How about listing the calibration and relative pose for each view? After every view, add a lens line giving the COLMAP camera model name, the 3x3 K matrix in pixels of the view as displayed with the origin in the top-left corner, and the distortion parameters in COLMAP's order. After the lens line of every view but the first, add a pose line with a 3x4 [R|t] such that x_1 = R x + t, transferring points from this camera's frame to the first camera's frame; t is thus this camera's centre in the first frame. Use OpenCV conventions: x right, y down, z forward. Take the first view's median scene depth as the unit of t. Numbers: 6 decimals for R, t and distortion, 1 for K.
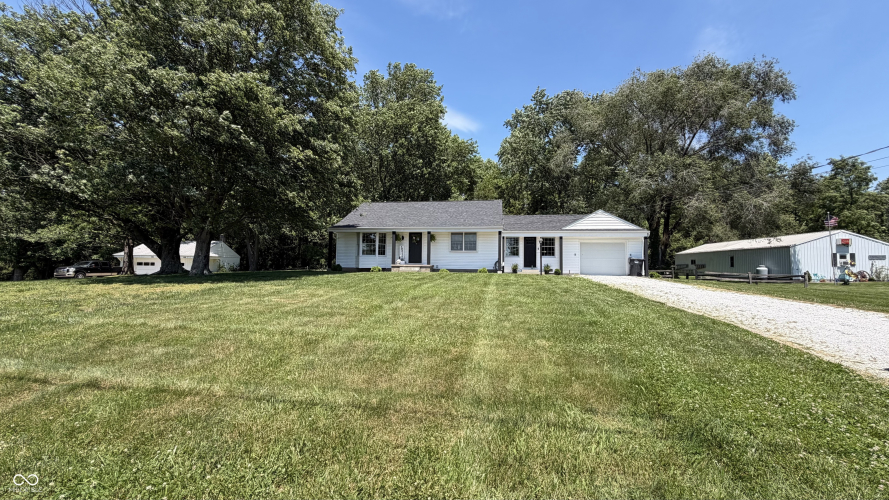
lens RADIAL K [[349.7, 0, 444.5], [0, 349.7, 250.0], [0, 0, 1]] dist [-0.018211, -0.000029]
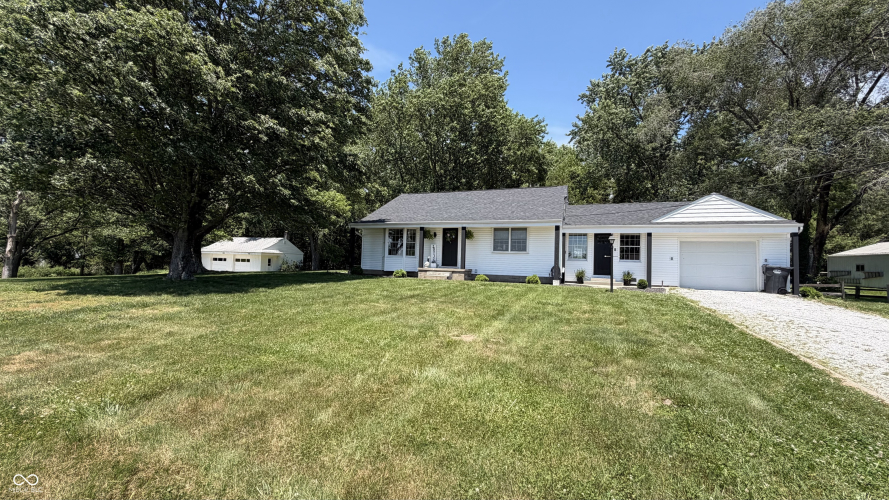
lens RADIAL K [[352.5, 0, 444.5], [0, 352.5, 250.0], [0, 0, 1]] dist [0.000254, -0.000001]
pose [[0.975969, 0.008782, -0.217733, 0.081263], [-0.006586, 0.999920, 0.010807, -0.008550], [0.217811, -0.009113, 0.975948, 0.205071]]
